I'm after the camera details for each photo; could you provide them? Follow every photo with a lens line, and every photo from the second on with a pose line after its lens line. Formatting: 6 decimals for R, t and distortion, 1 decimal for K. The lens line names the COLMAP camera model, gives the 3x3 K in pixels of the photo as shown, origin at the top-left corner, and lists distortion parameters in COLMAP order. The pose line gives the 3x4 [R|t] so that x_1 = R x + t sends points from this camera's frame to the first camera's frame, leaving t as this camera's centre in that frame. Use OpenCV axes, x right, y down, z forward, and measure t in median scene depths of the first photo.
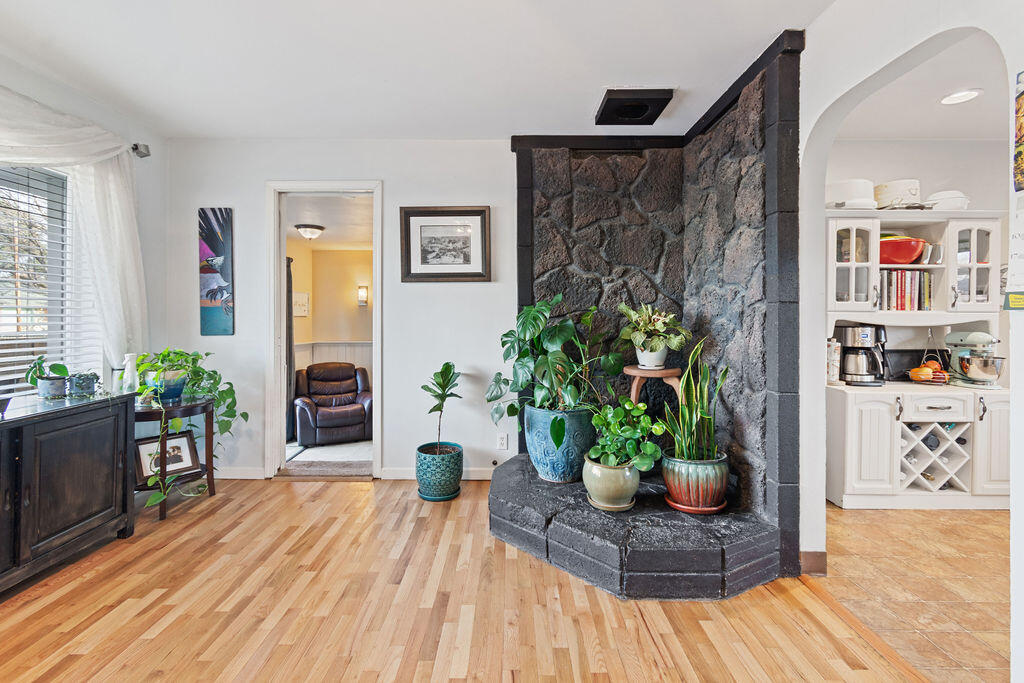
lens RADIAL K [[457.8, 0, 515.4], [0, 457.8, 318.7], [0, 0, 1]] dist [0.001508, -0.000024]
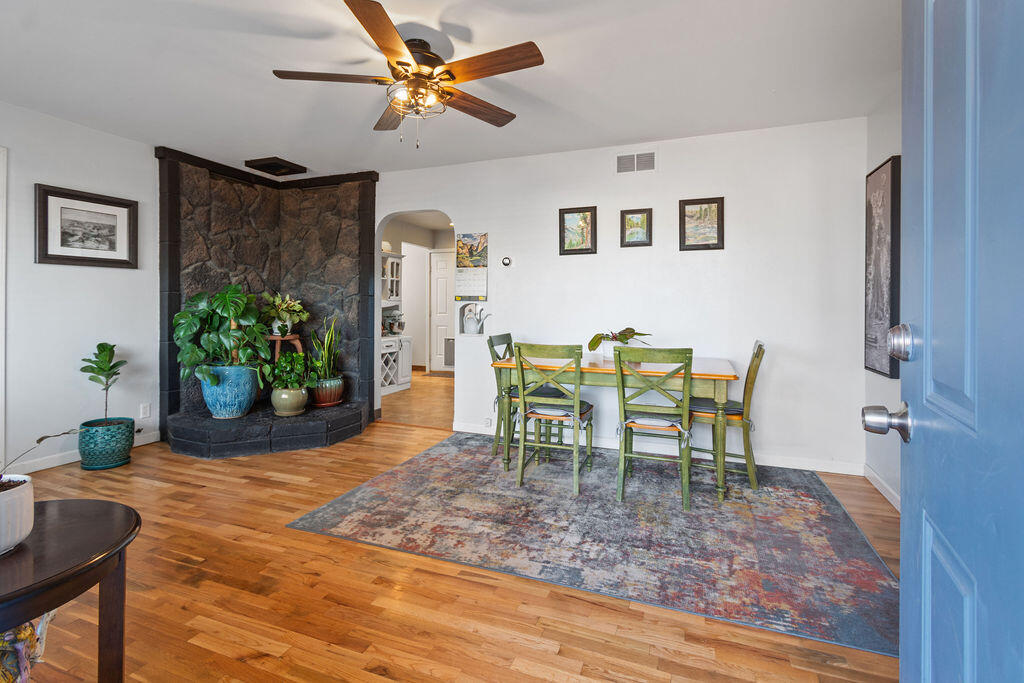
lens RADIAL K [[476.7, 0, 490.0], [0, 476.7, 310.5], [0, 0, 1]] dist [0.001227, -0.000480]
pose [[0.389934, -0.007856, 0.920809, -0.811013], [-0.002238, 0.999953, 0.009479, 0.007193], [-0.920840, -0.005757, 0.389898, -0.252366]]
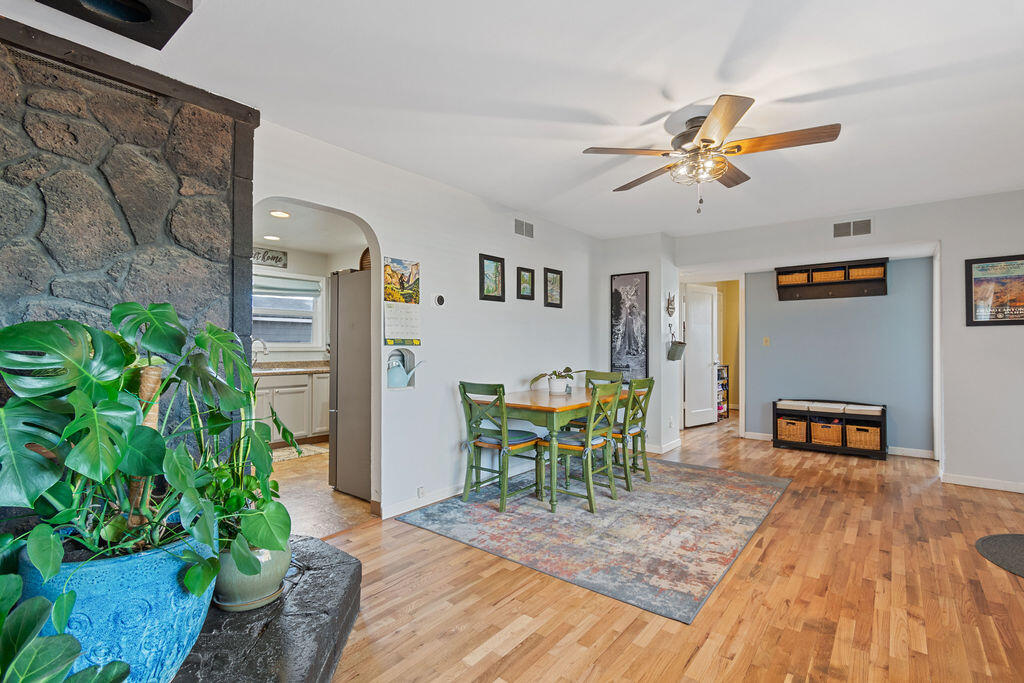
lens RADIAL K [[482.5, 0, 513.1], [0, 482.5, 345.0], [0, 0, 1]] dist [0.002769, -0.000120]
pose [[-0.769642, -0.000797, 0.638475, -0.465657], [0.001484, 0.999994, 0.003036, -0.010235], [-0.638473, 0.003284, -0.769637, 0.984142]]
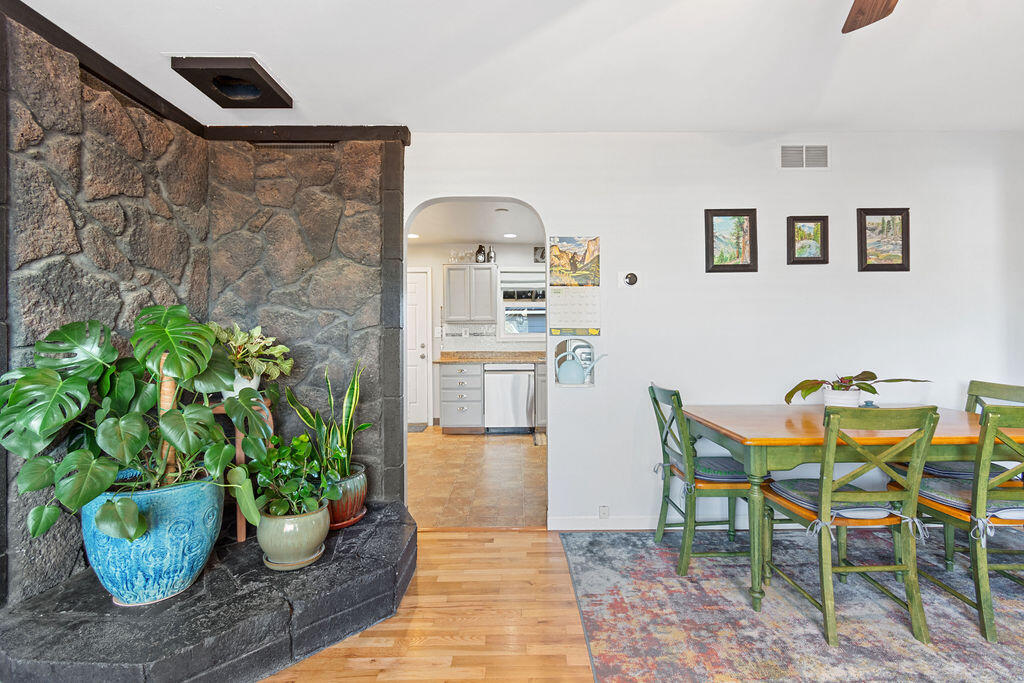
lens RADIAL K [[460.8, 0, 512.6], [0, 460.8, 334.2], [0, 0, 1]] dist [0.001456, -0.000577]
pose [[0.011920, 0.003548, 0.999923, -0.478205], [0.008185, 0.999960, -0.003646, -0.007063], [-0.999895, 0.008228, 0.011890, 0.427625]]
